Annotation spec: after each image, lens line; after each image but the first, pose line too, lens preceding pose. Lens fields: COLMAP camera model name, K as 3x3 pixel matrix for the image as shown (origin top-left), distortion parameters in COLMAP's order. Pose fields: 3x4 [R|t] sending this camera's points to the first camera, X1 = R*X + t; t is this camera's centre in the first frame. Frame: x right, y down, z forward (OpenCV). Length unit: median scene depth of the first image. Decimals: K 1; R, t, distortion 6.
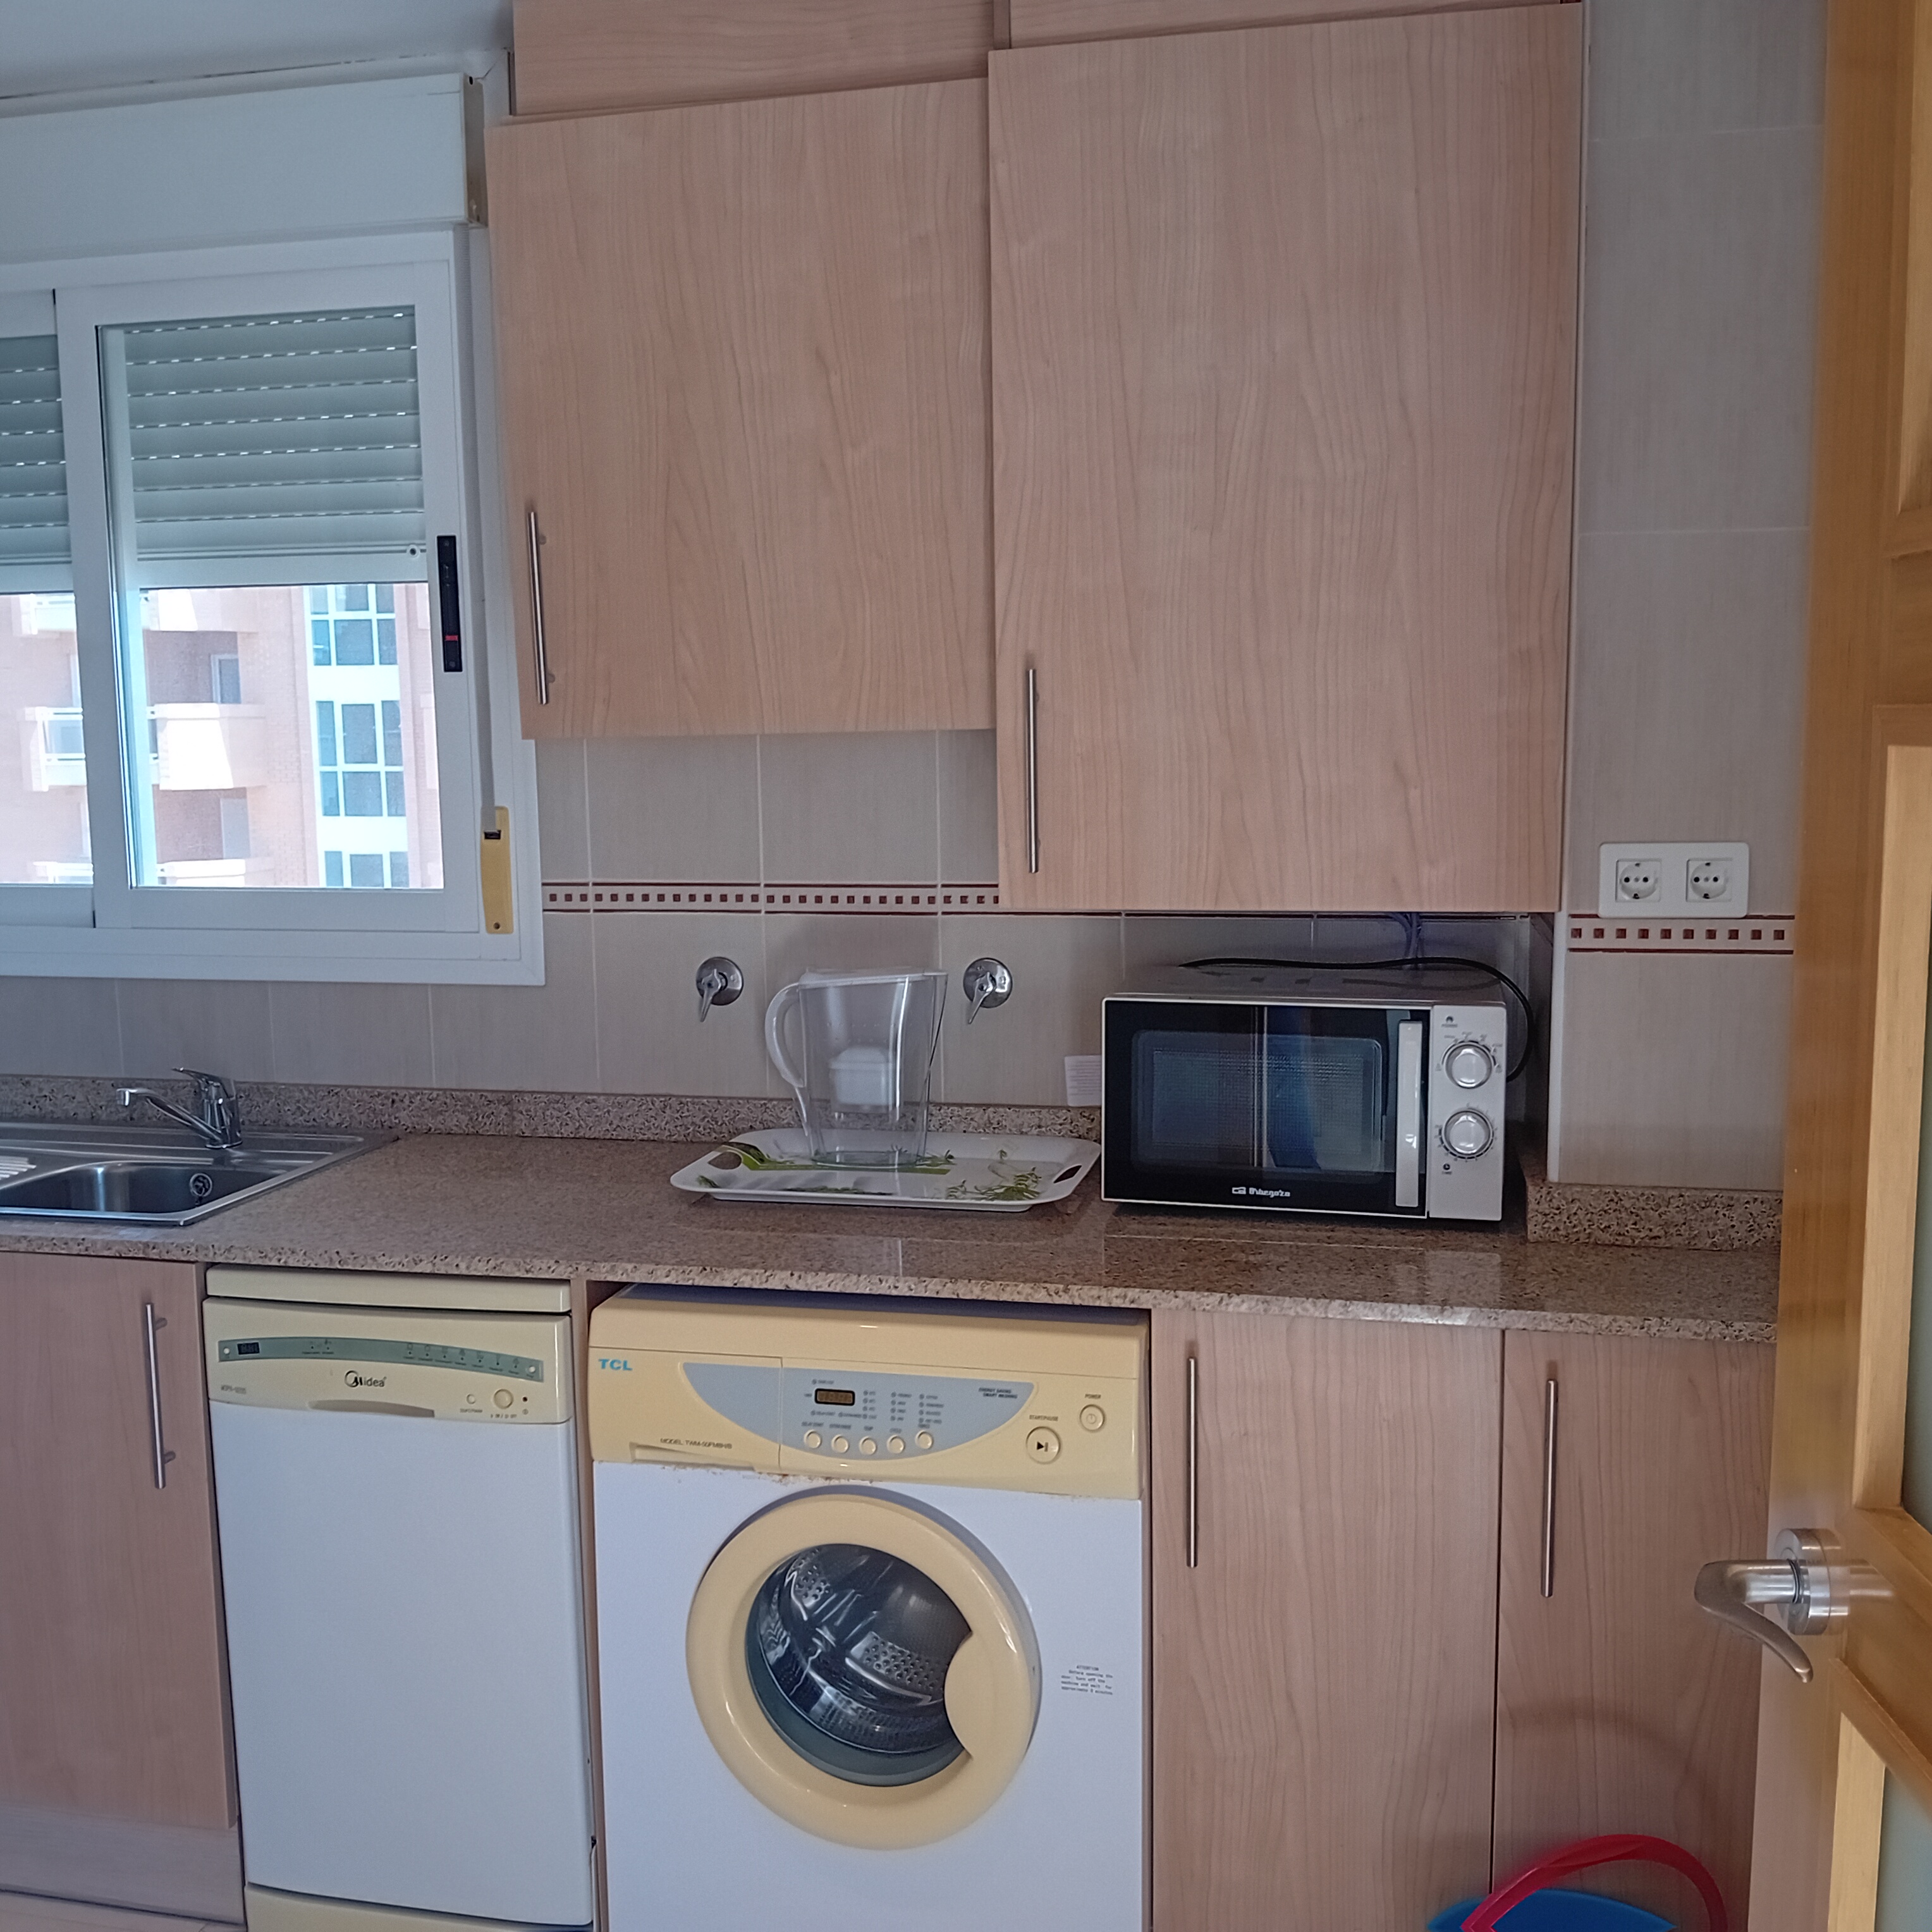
lens RADIAL K [[1979.0, 0, 978.6], [0, 1979.0, 981.3], [0, 0, 1]] dist [0.150792, -0.425611]
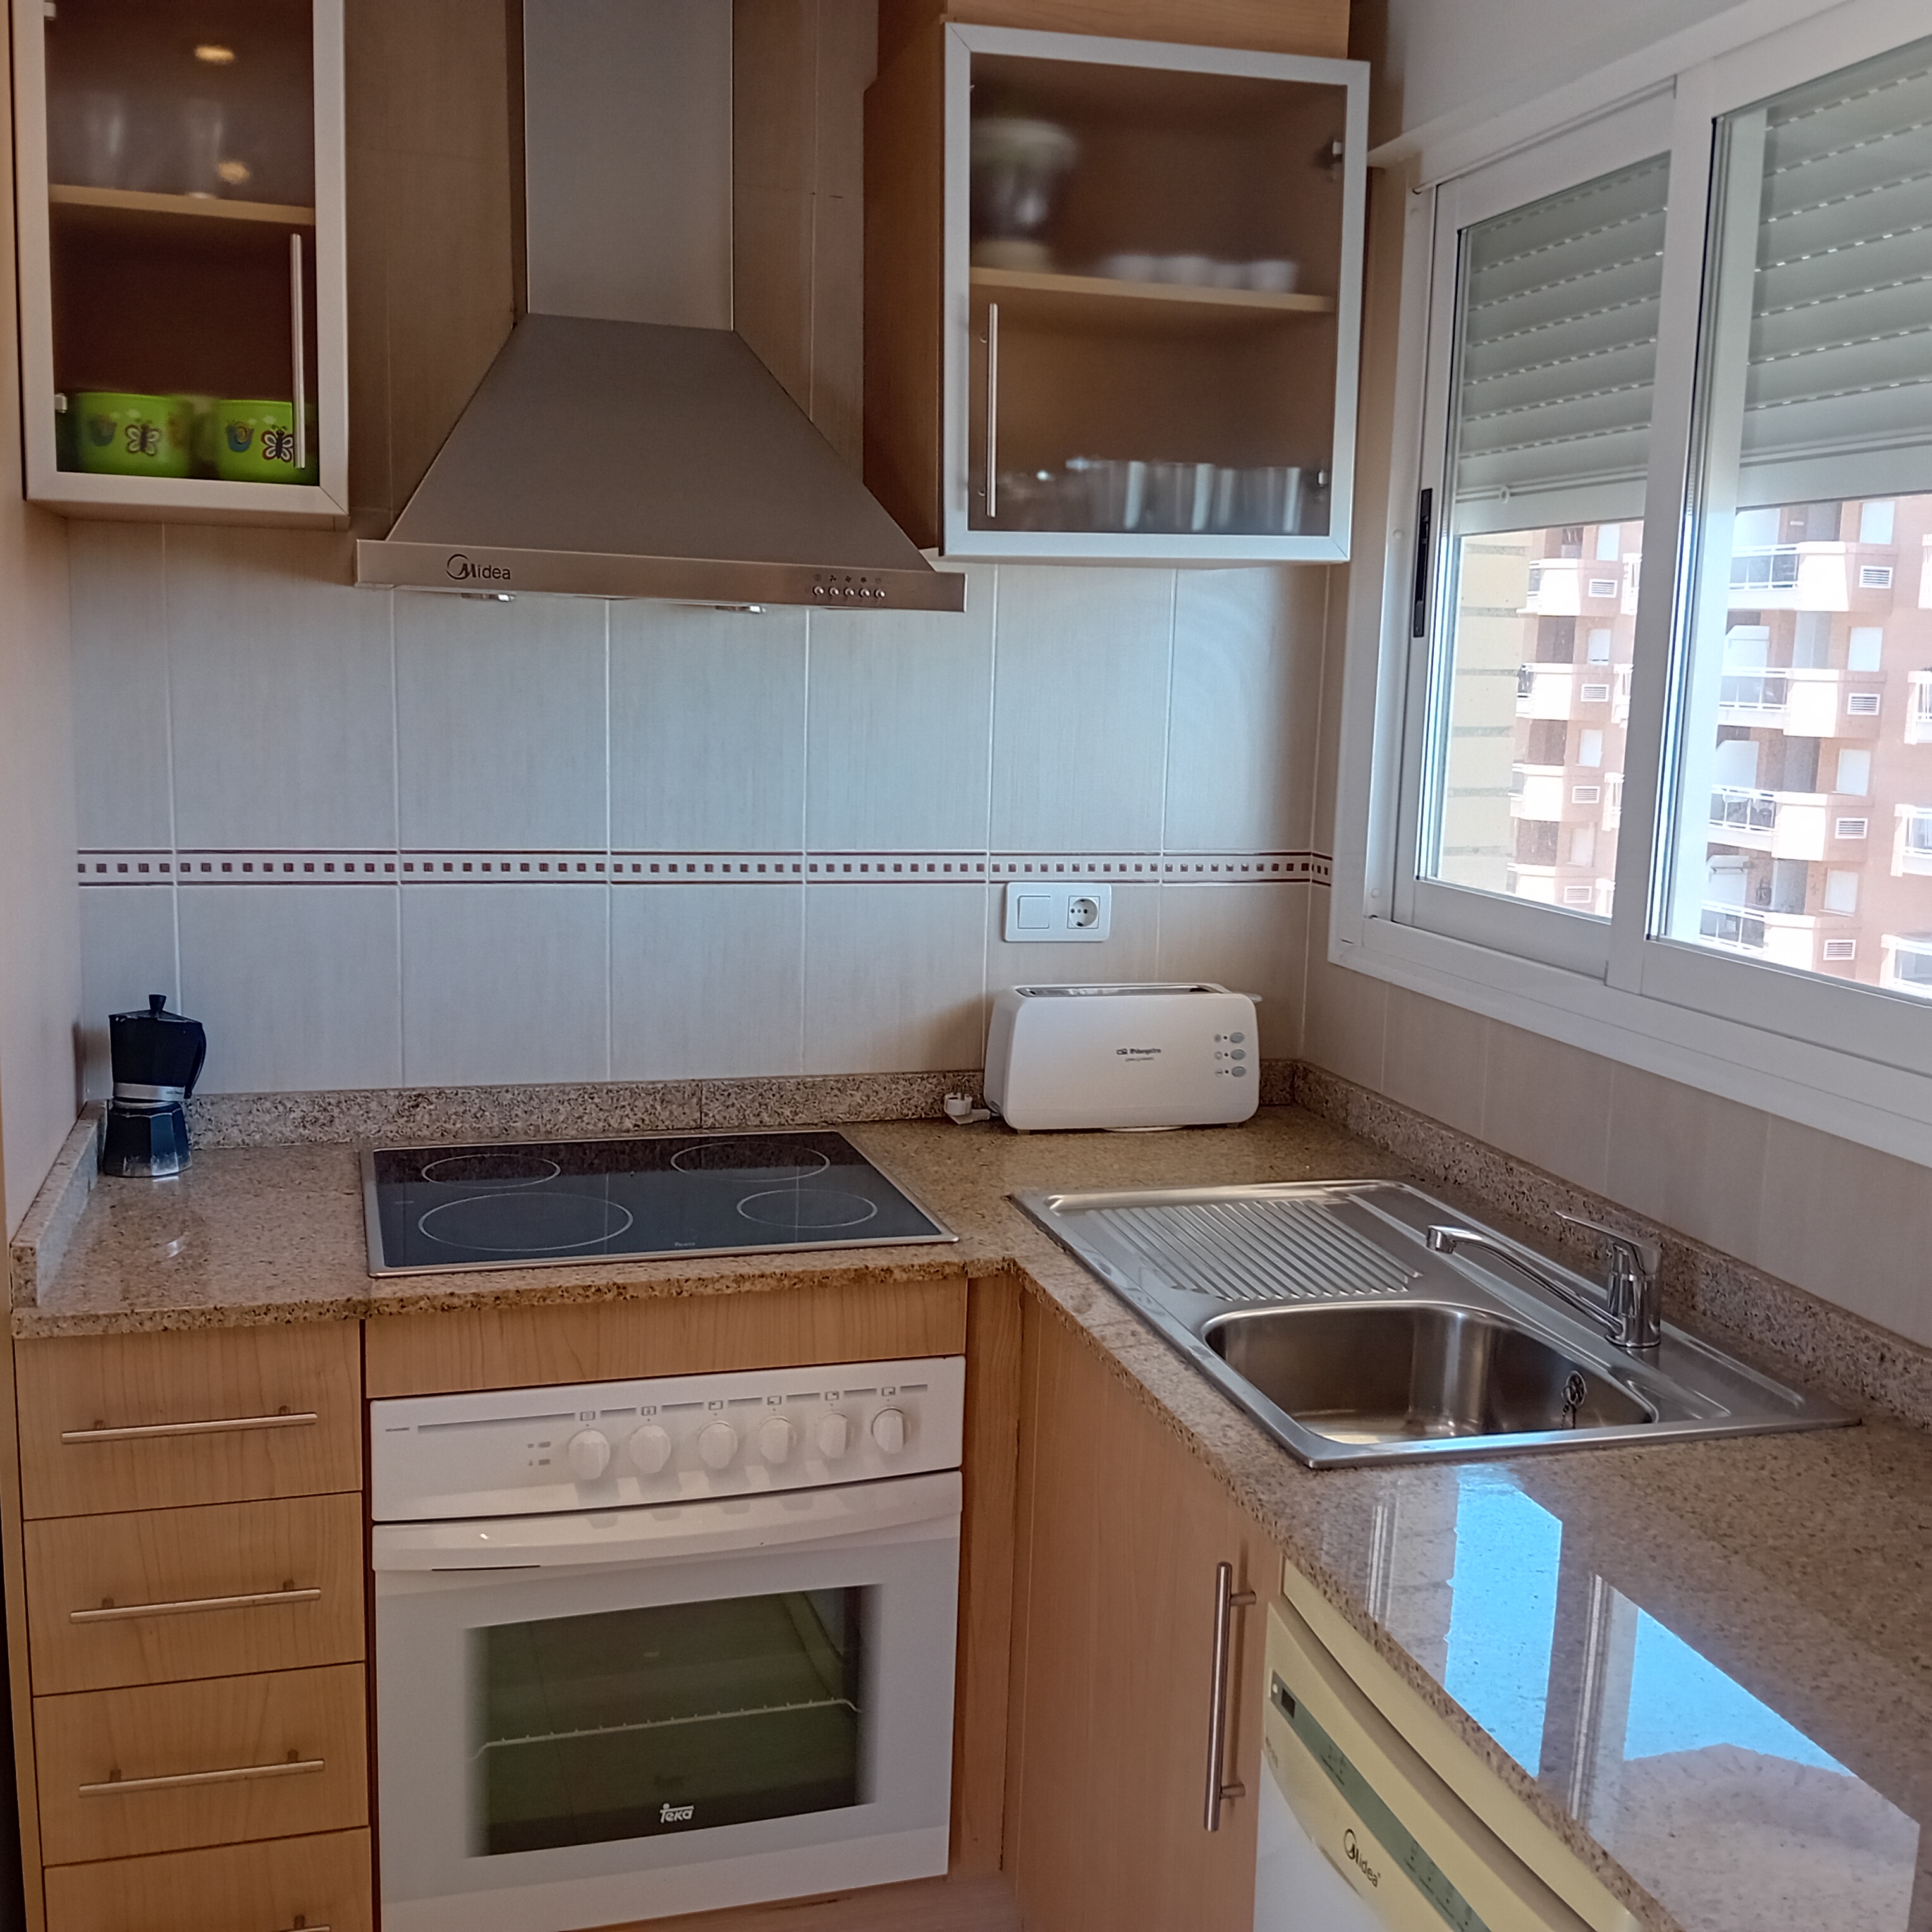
lens RADIAL K [[1987.2, 0, 966.9], [0, 1987.2, 974.8], [0, 0, 1]] dist [0.078645, -0.174947]
pose [[0.474365, 0.161504, -0.865387, 0.082451], [-0.149099, 0.983565, 0.101830, -0.078871], [0.867610, 0.080723, 0.490649, 0.506161]]
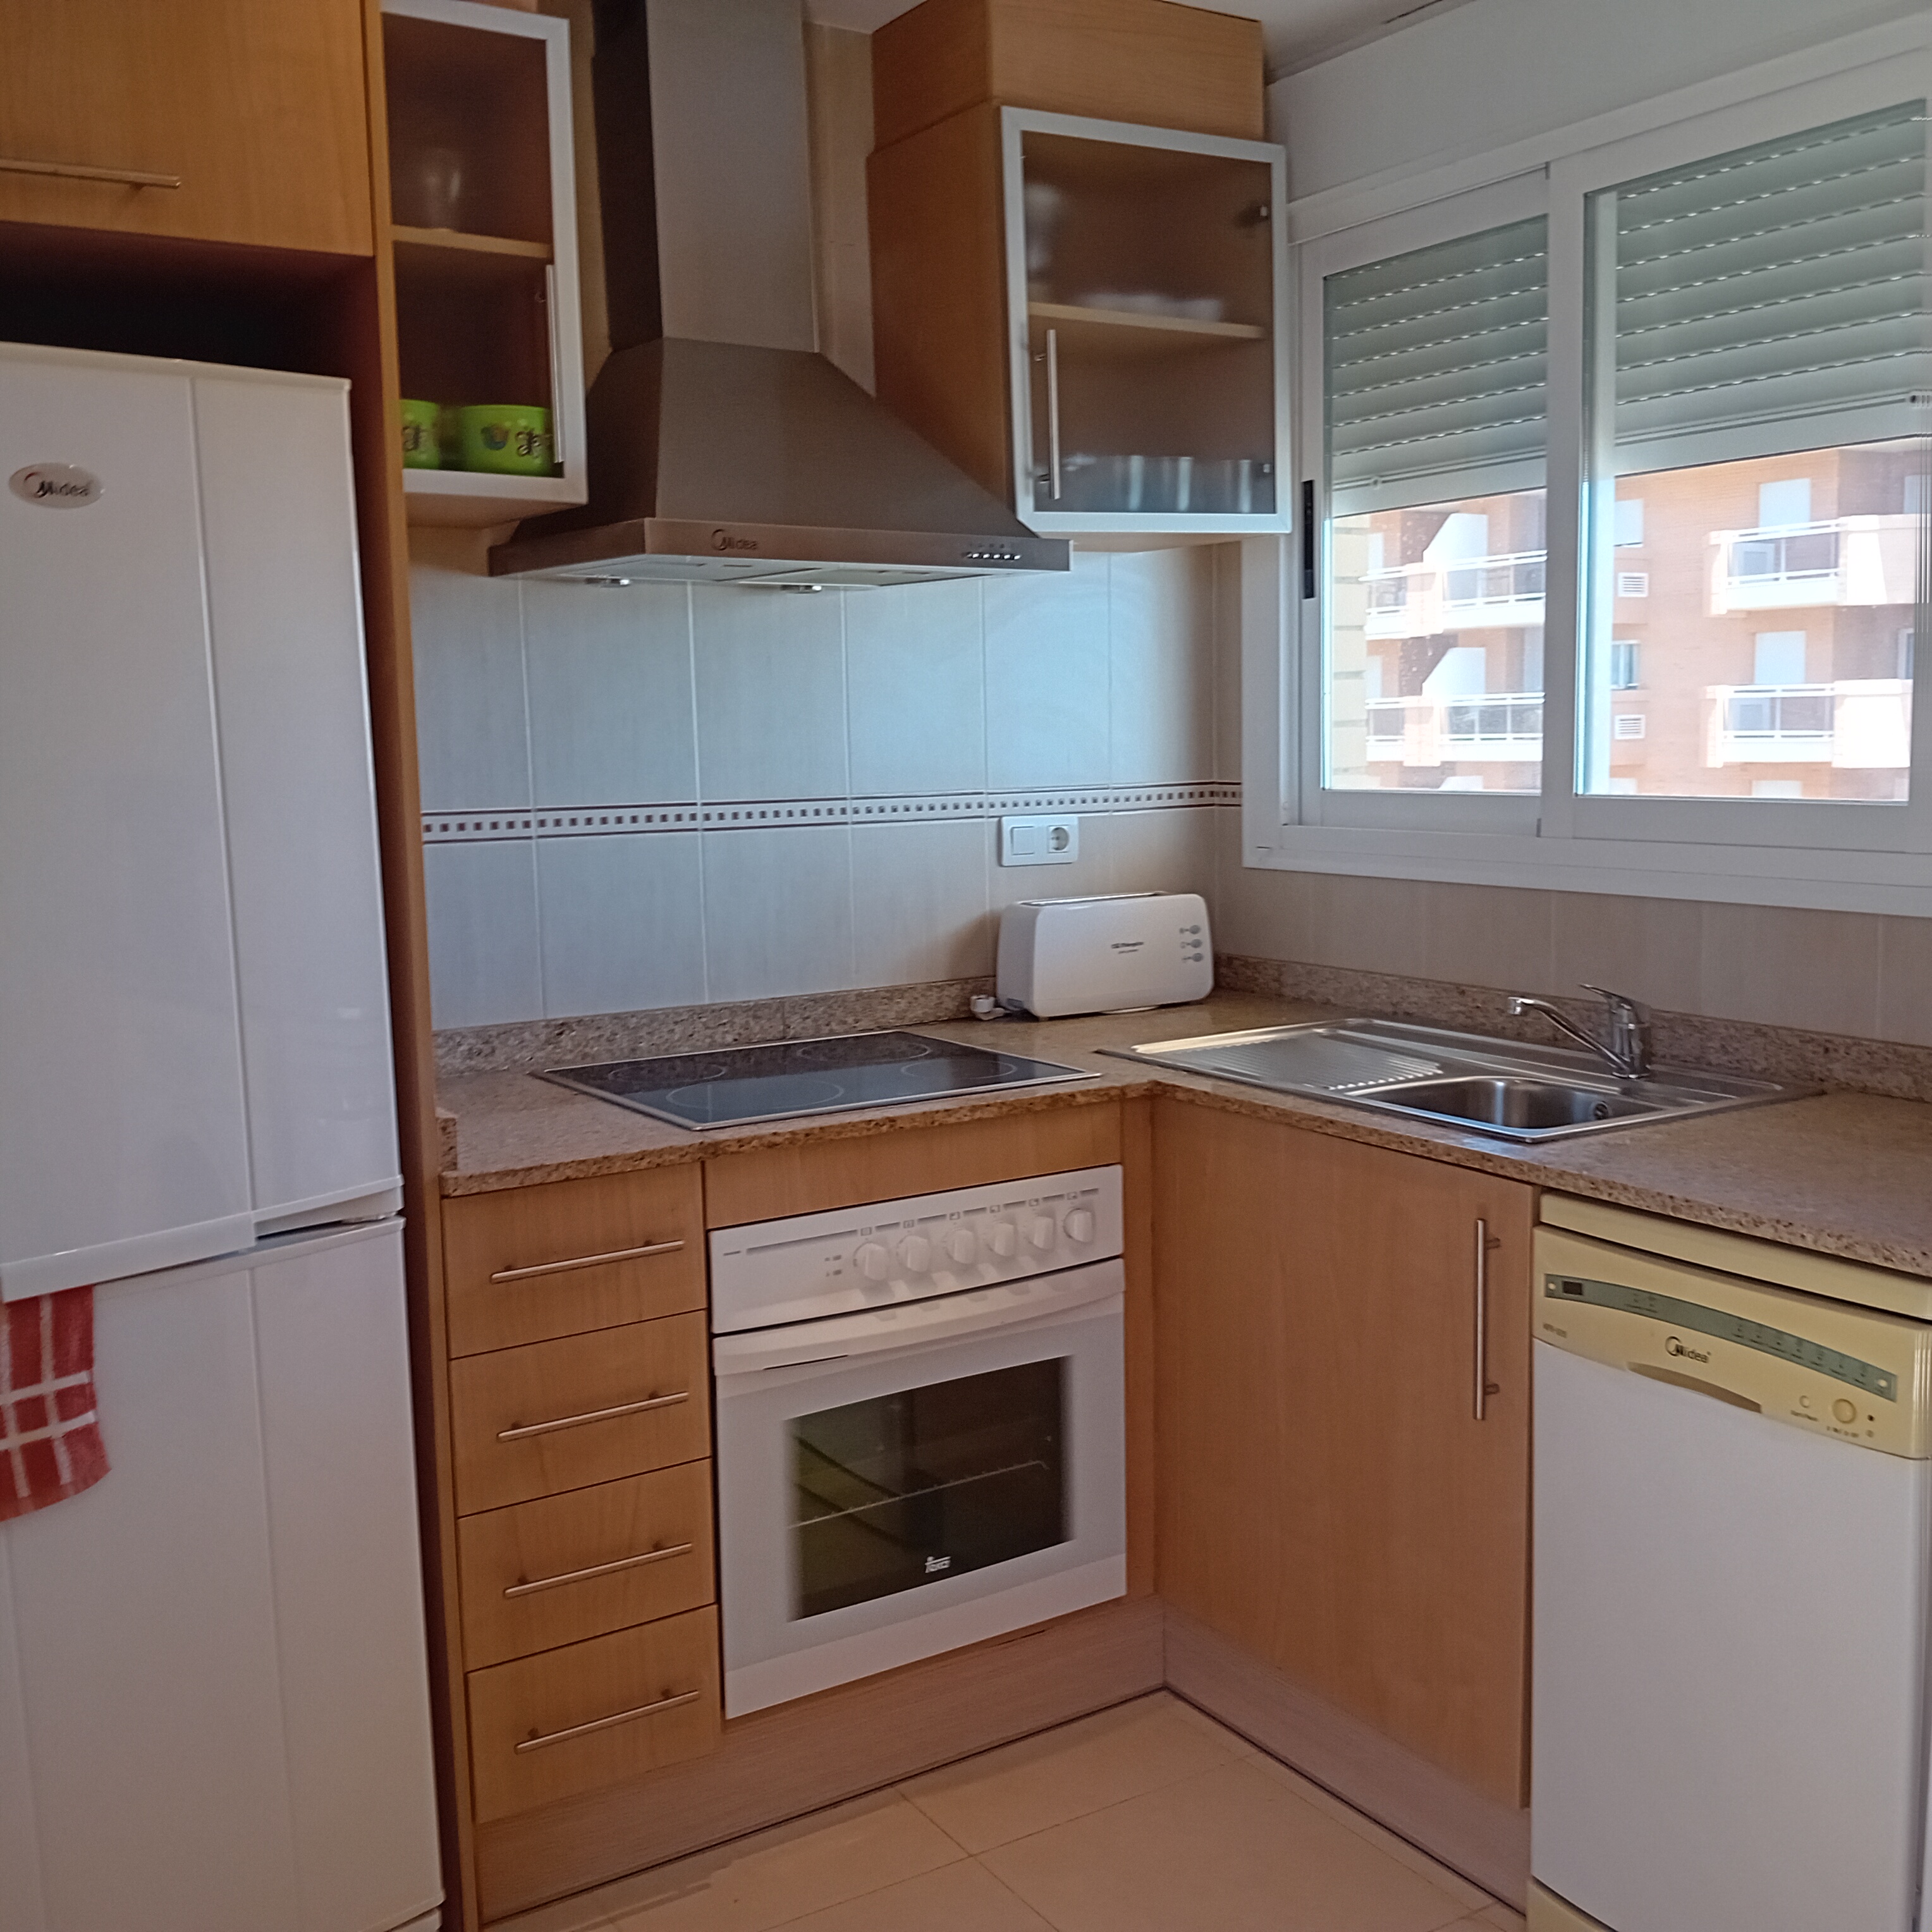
lens RADIAL K [[1987.2, 0, 966.9], [0, 1987.2, 974.8], [0, 0, 1]] dist [0.078645, -0.174947]
pose [[0.699167, 0.084202, -0.709983, 0.059826], [-0.079811, 0.996026, 0.039530, 0.025918], [0.710490, 0.029027, 0.703108, 0.151465]]
